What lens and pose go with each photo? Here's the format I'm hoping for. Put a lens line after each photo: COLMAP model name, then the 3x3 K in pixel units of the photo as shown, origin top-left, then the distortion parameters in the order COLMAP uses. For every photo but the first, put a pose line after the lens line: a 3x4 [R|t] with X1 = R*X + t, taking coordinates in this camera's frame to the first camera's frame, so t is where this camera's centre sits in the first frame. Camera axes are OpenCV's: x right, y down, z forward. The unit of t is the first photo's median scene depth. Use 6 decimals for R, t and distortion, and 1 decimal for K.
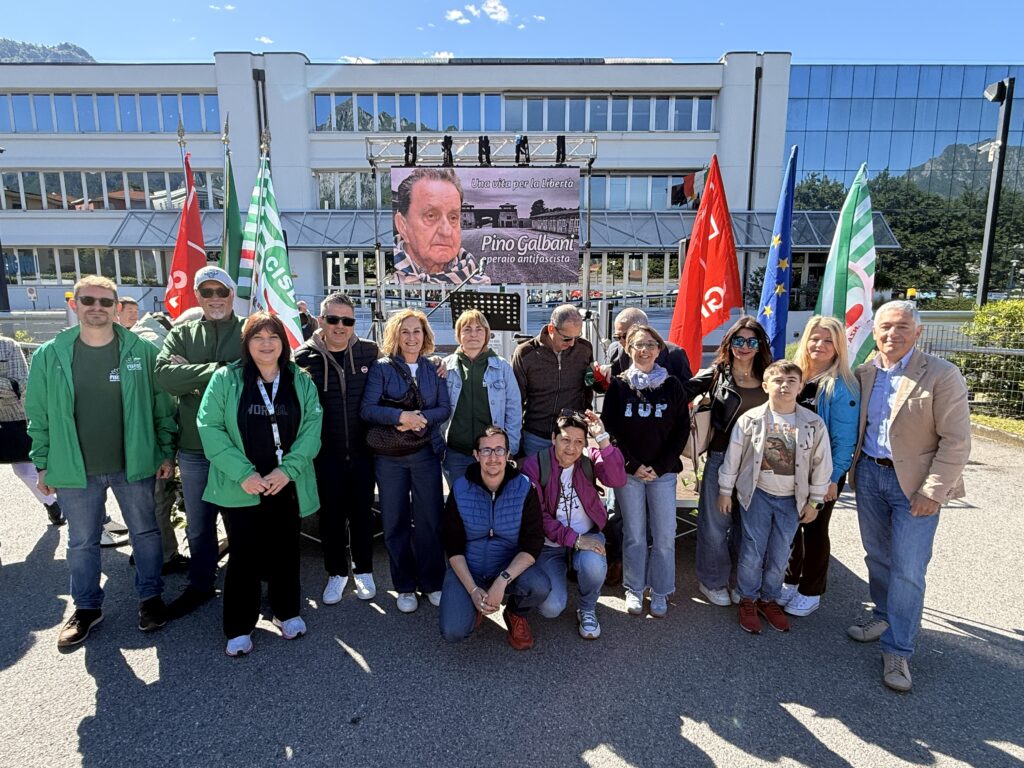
lens RADIAL K [[578.2, 0, 503.7], [0, 578.2, 380.9], [0, 0, 1]] dist [0.002055, 0.001584]
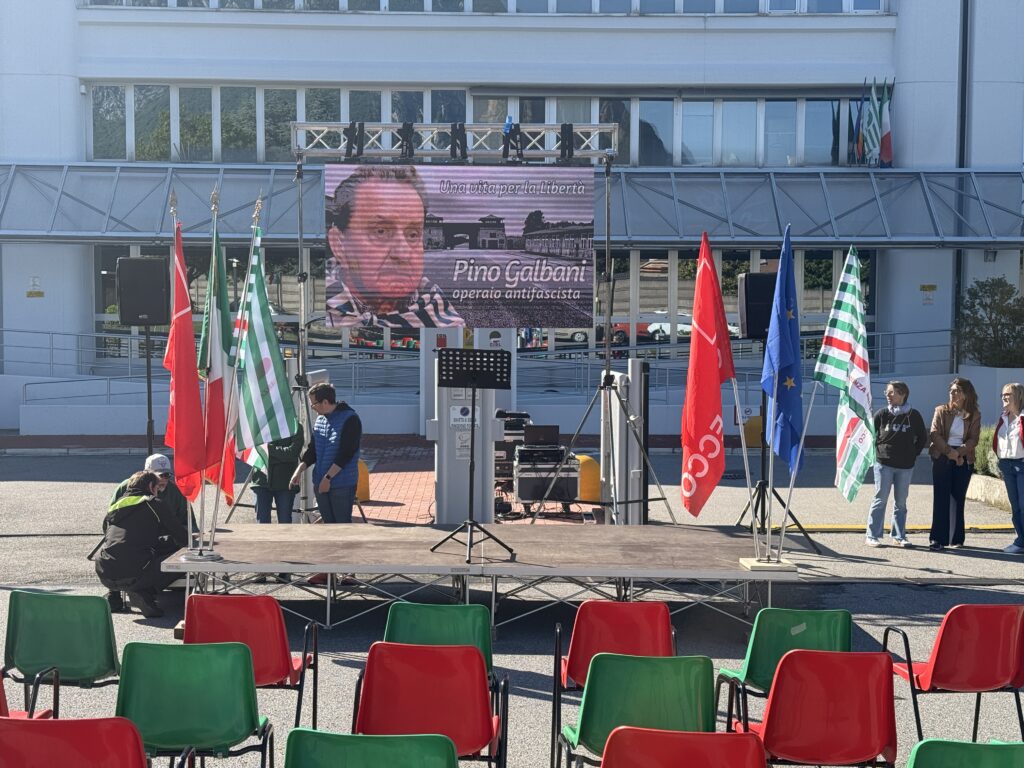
lens RADIAL K [[1444.2, 0, 518.6], [0, 1444.2, 386.6], [0, 0, 1]] dist [0.026788, 0.000000]
pose [[0.998967, 0.005363, 0.045114, -0.037339], [-0.000588, 0.994453, -0.105181, 0.082694], [-0.045428, 0.105046, 0.993429, -0.712411]]
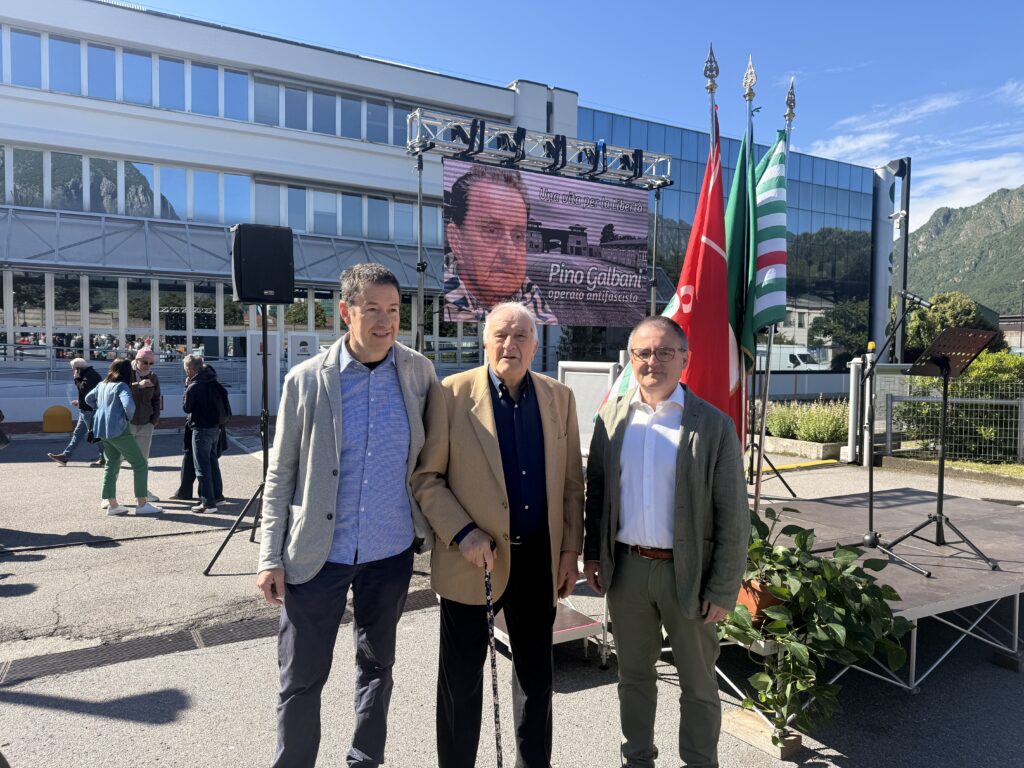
lens RADIAL K [[725.4, 0, 504.2], [0, 725.4, 388.1], [0, 0, 1]] dist [0.018638, -0.013857]
pose [[0.872611, -0.012902, 0.488246, -0.557678], [0.057314, 0.995449, -0.076129, -0.017979], [-0.485042, 0.094414, 0.869379, 0.215528]]
